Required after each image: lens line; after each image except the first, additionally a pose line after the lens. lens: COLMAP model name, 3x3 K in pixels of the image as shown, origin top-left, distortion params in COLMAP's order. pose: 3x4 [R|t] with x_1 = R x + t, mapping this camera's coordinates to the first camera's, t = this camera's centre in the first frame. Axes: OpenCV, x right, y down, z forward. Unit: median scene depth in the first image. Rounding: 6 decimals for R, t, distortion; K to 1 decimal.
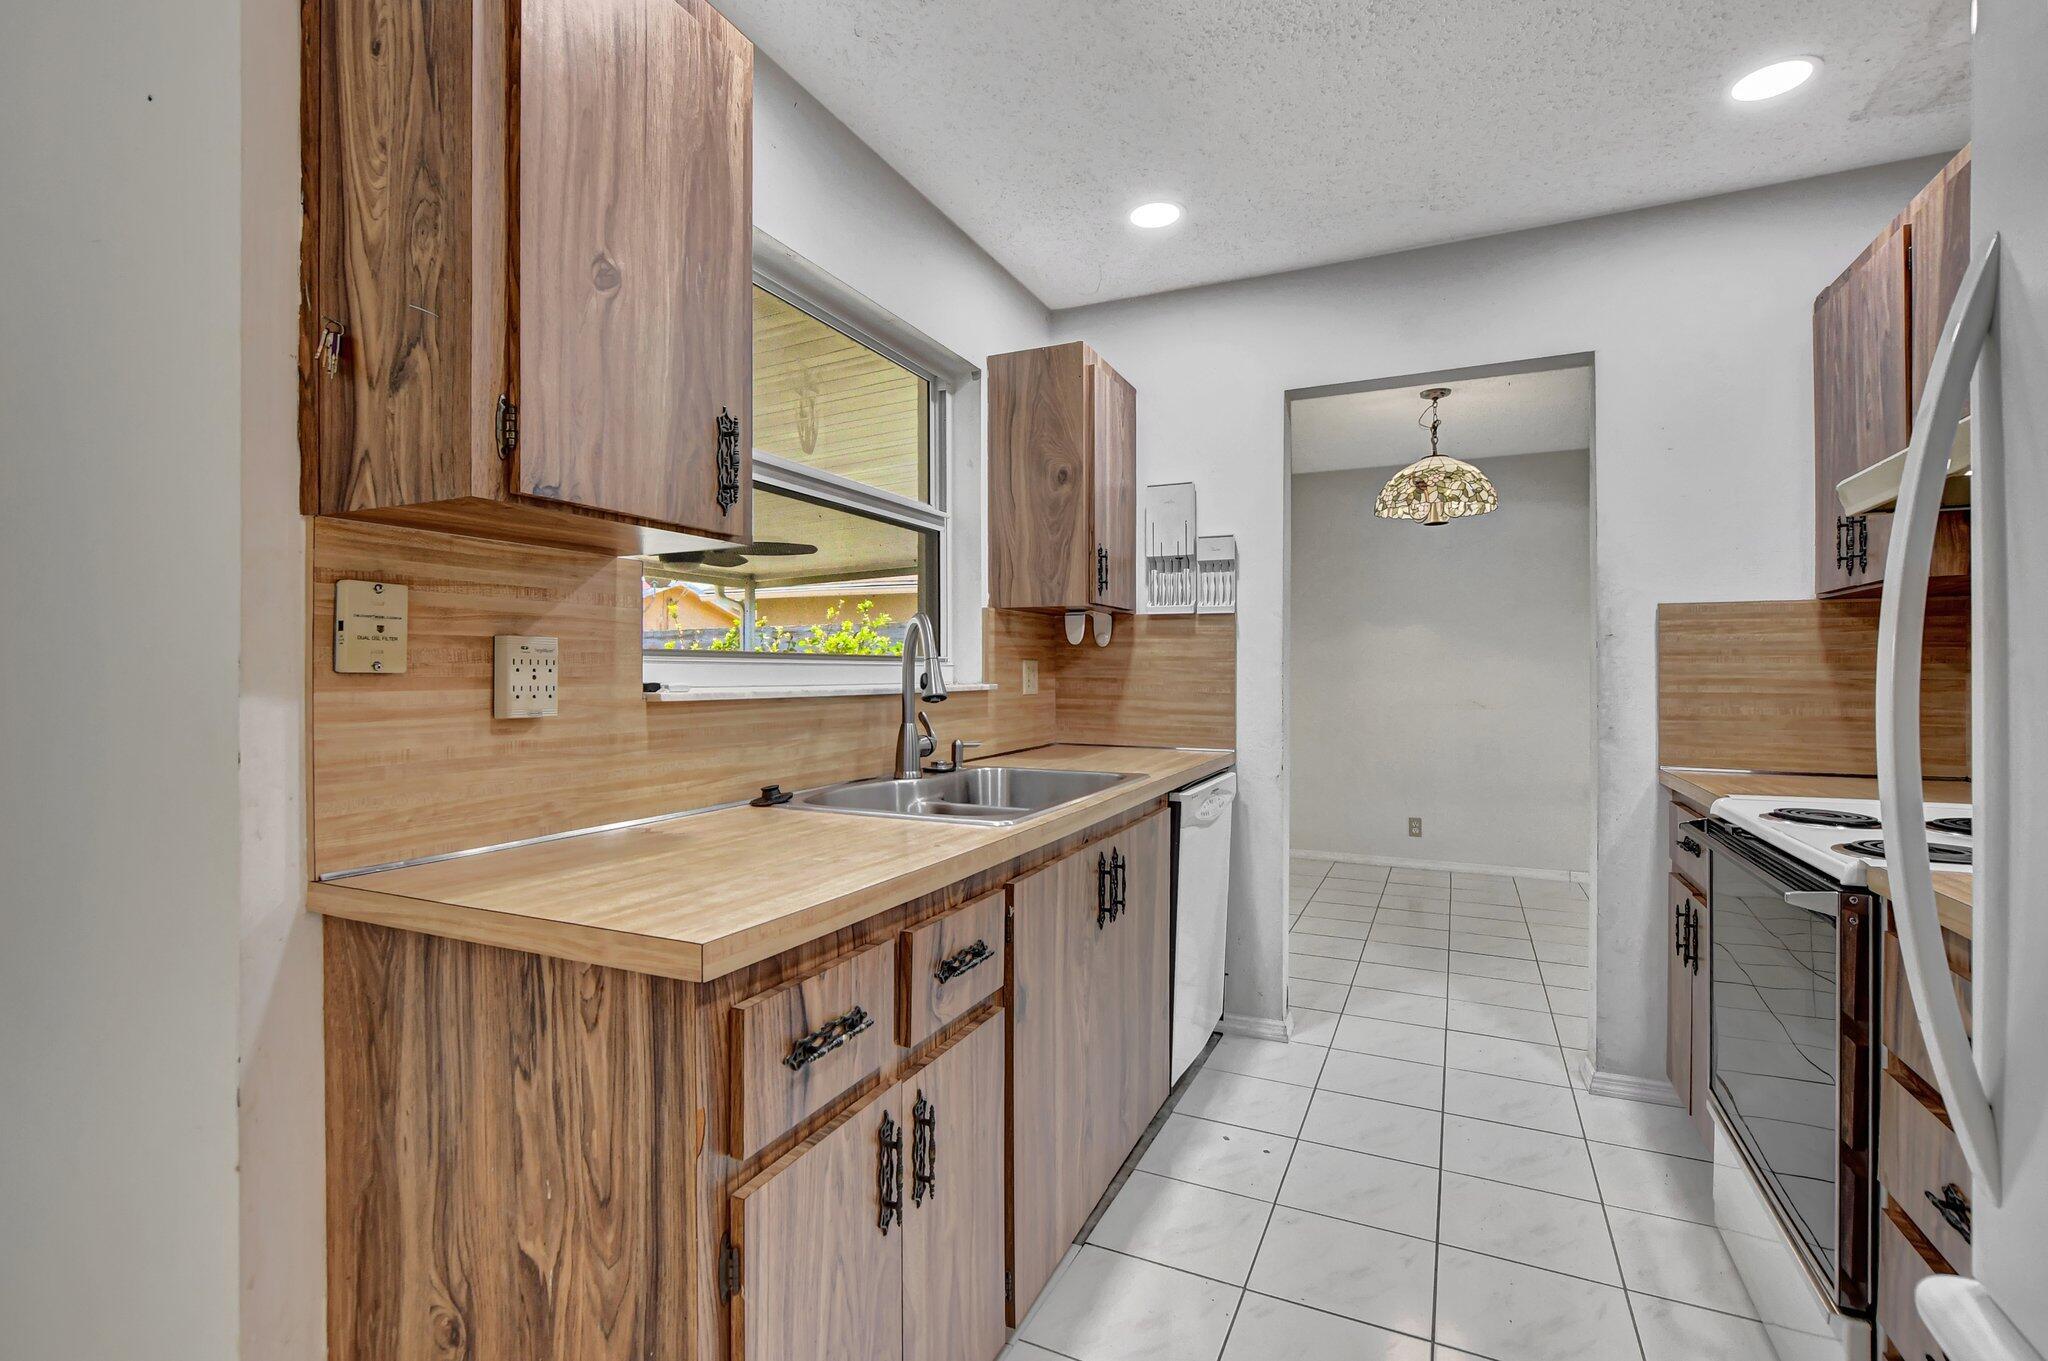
lens RADIAL K [[918.3, 0, 1001.3], [0, 918.3, 675.4], [0, 0, 1]] dist [-0.003769, 0.000032]
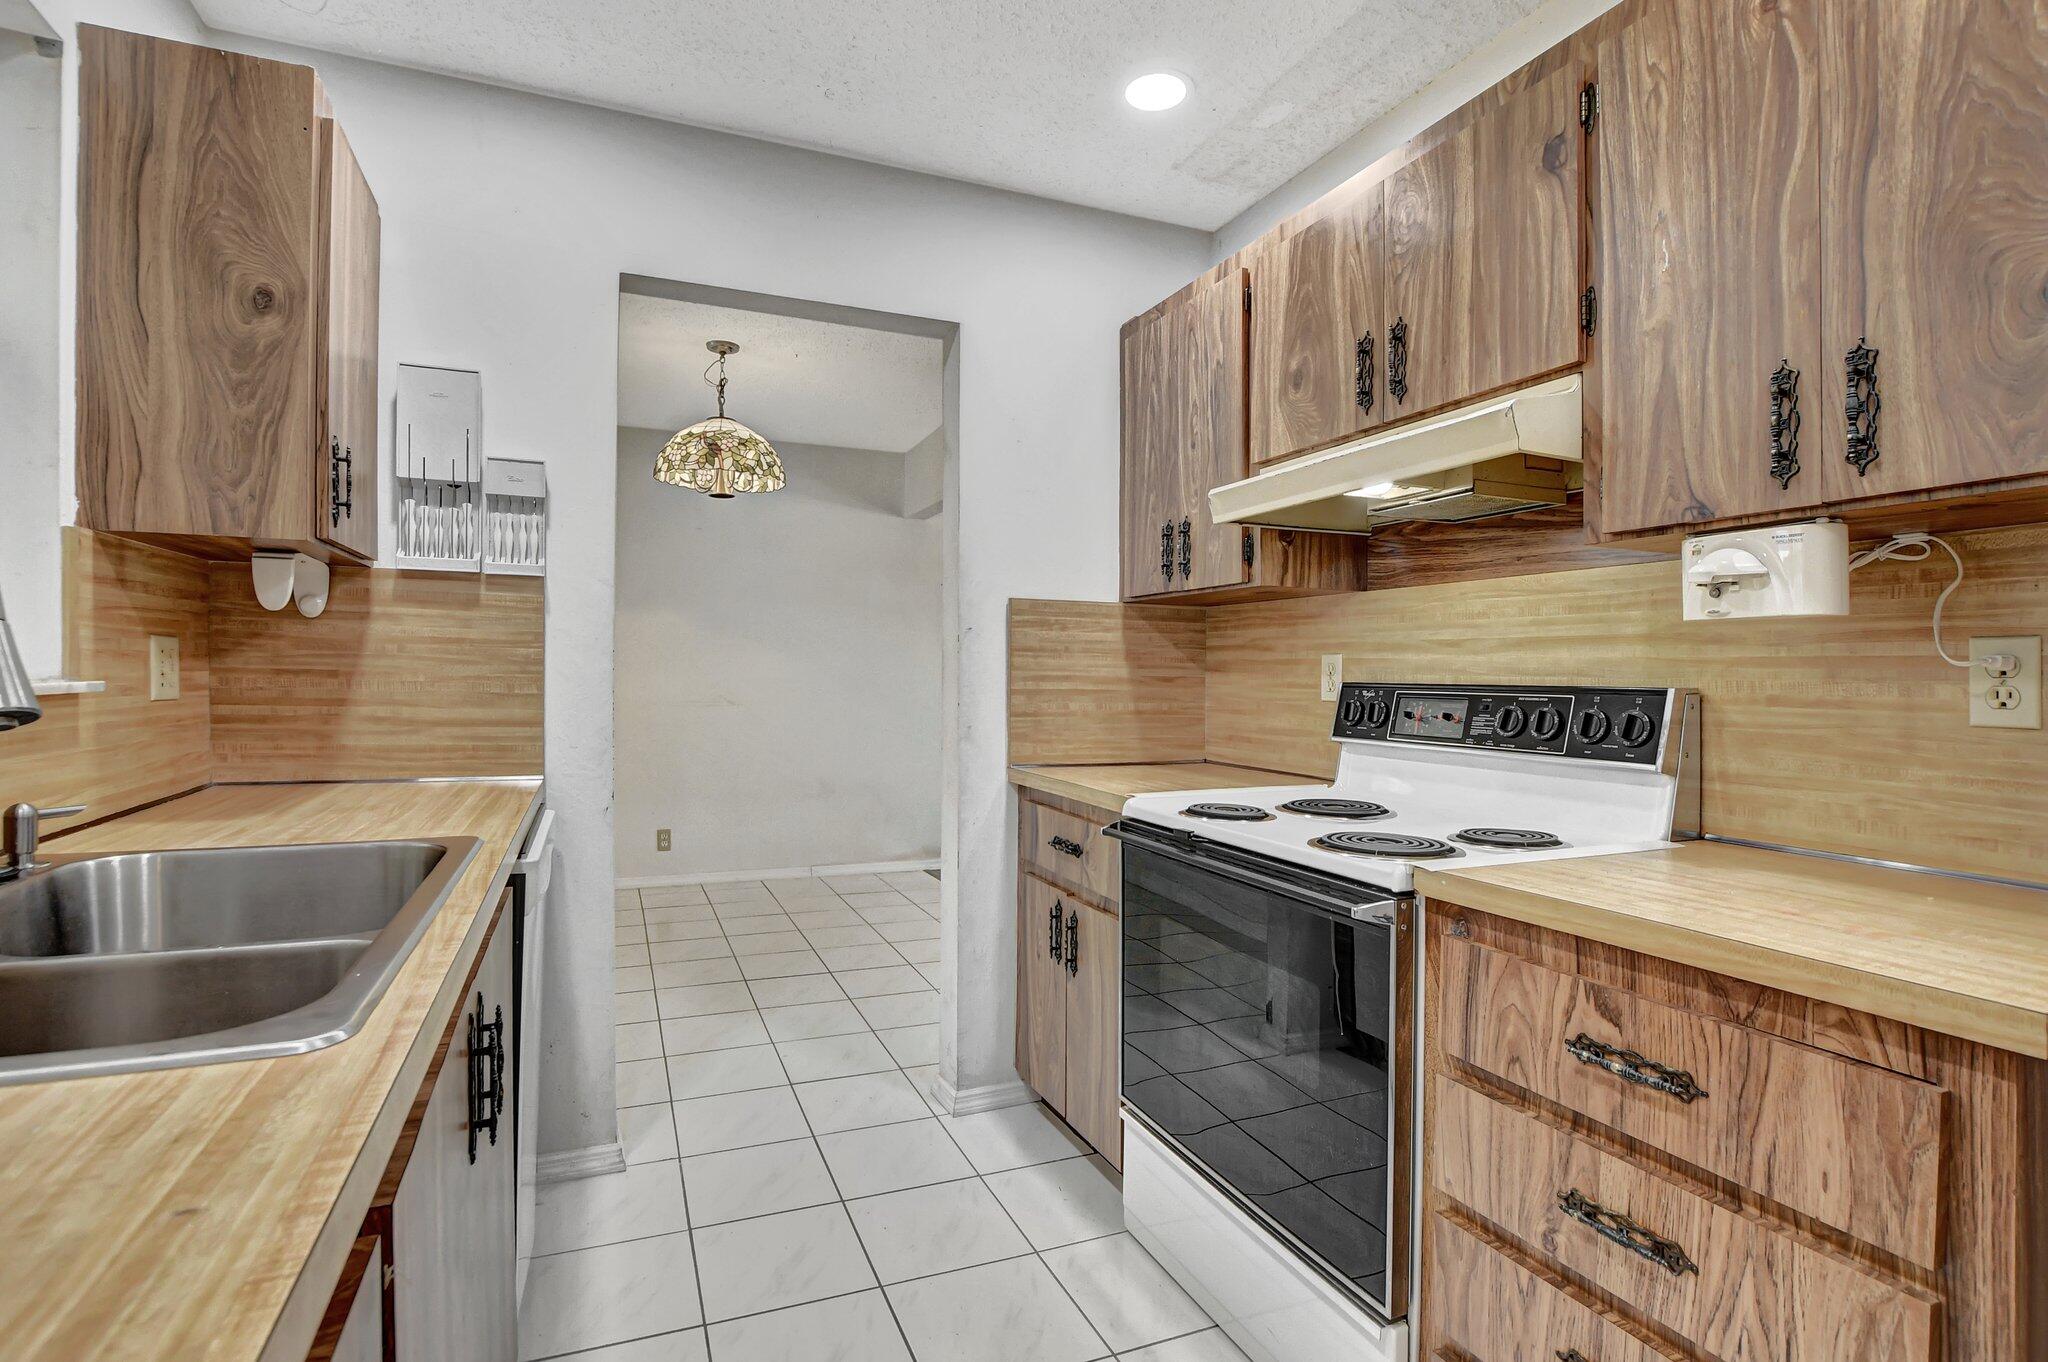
lens RADIAL K [[972.1, 0, 980.7], [0, 972.1, 688.7], [0, 0, 1]] dist [-0.027958, 0.001060]
pose [[0.678227, -0.006330, 0.734826, -0.060367], [-0.008807, 0.999821, 0.016741, 0.000857], [-0.734800, -0.017826, 0.678050, 0.294520]]
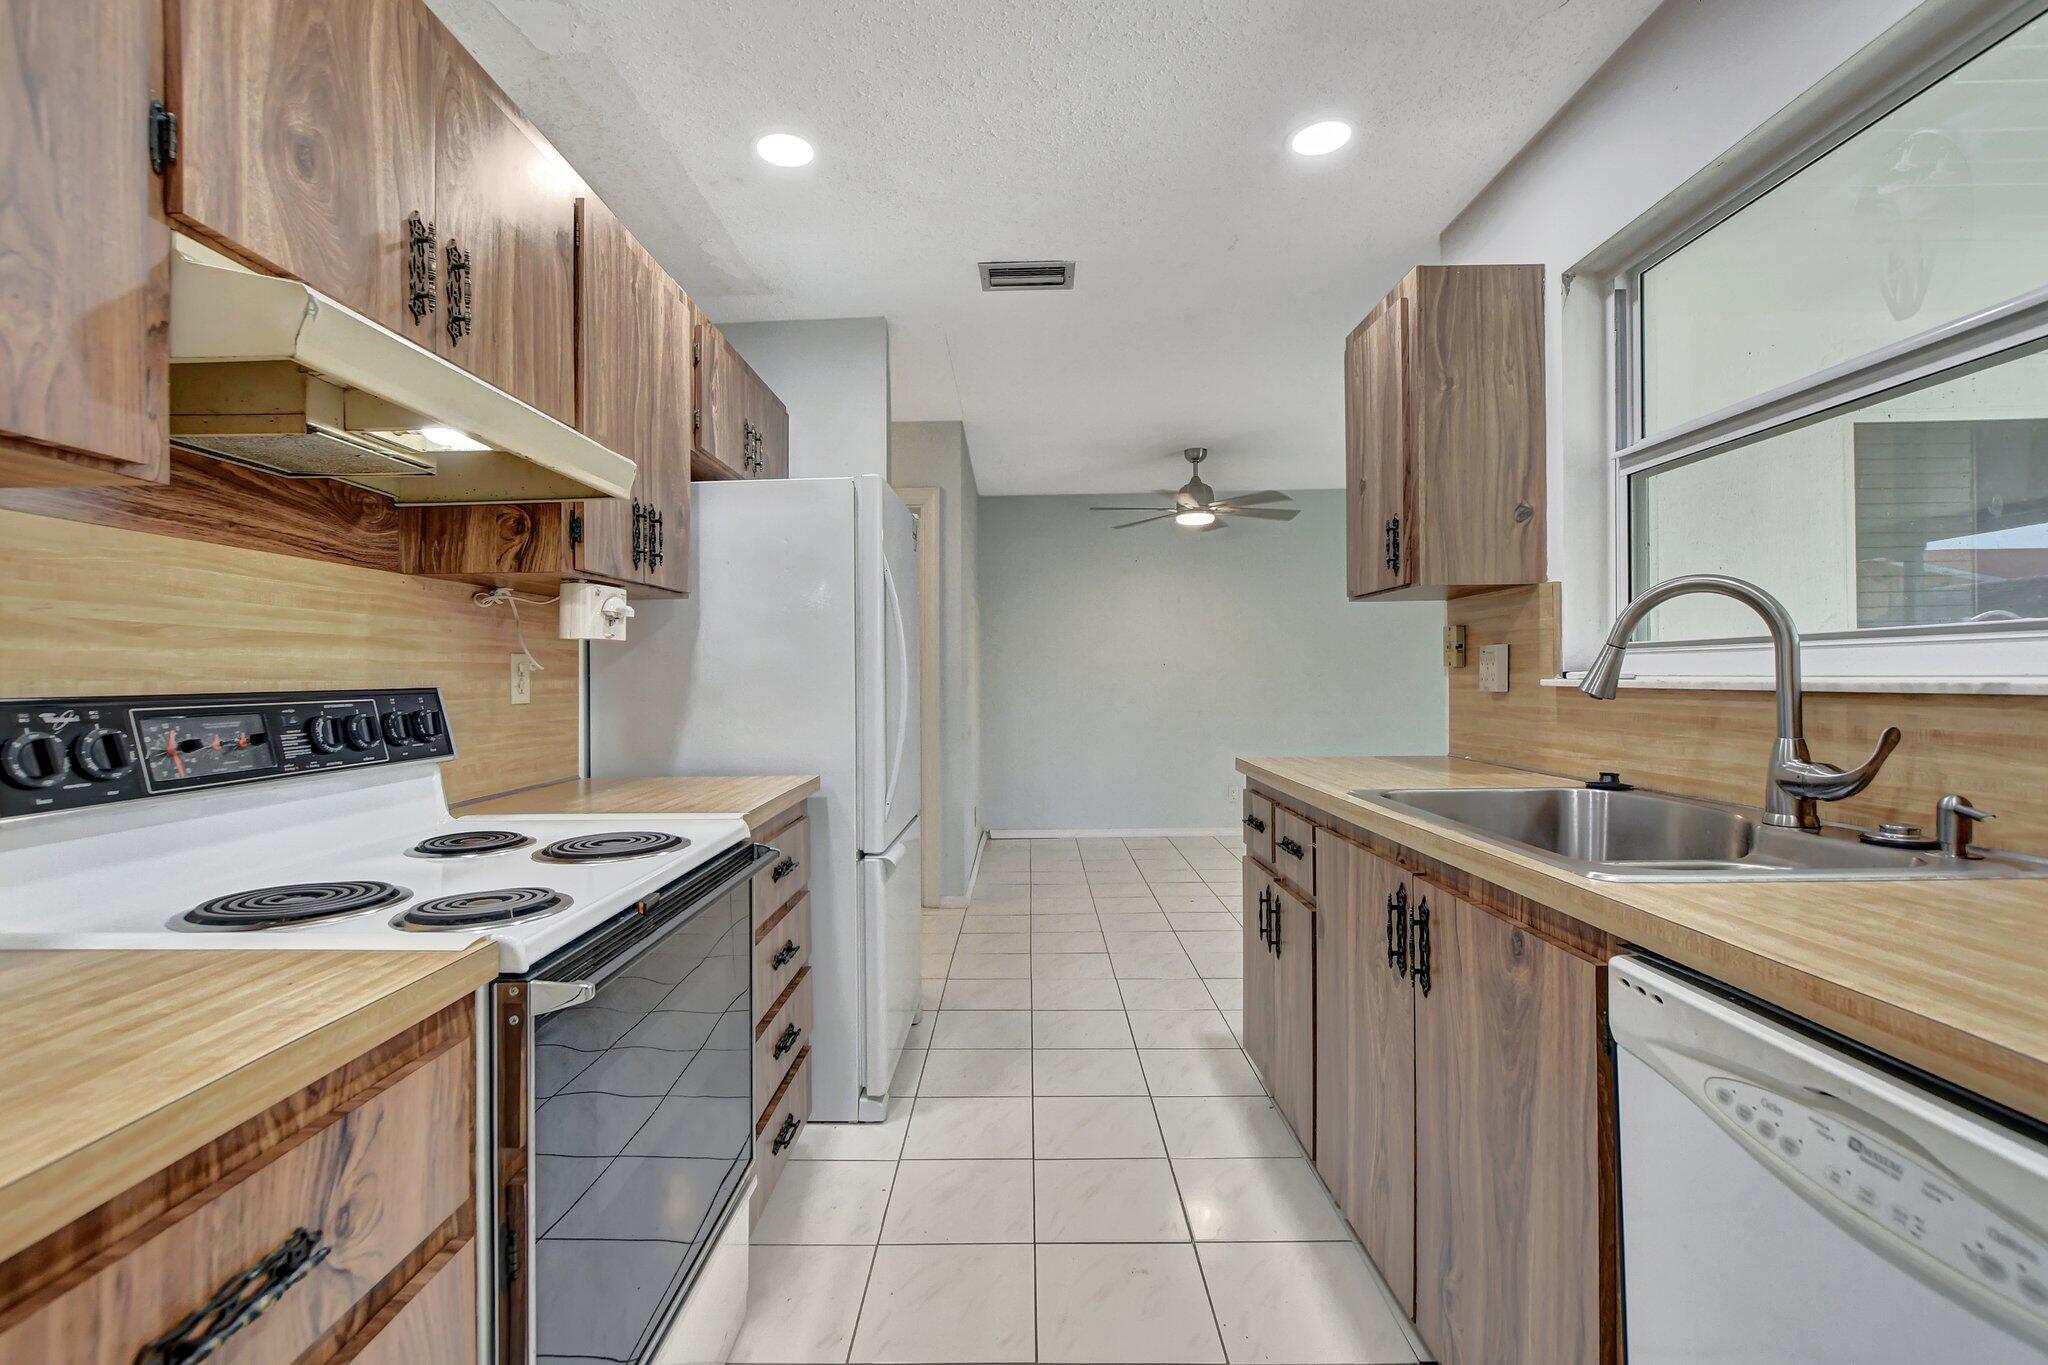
lens RADIAL K [[918.3, 0, 1001.3], [0, 918.3, 677.4], [0, 0, 1]] dist [-0.003769, 0.000032]
pose [[-0.902578, 0.011483, -0.430373, 0.546592], [0.011062, 0.999933, 0.003481, 0.001482], [0.430384, -0.001619, -0.902645, 1.102109]]
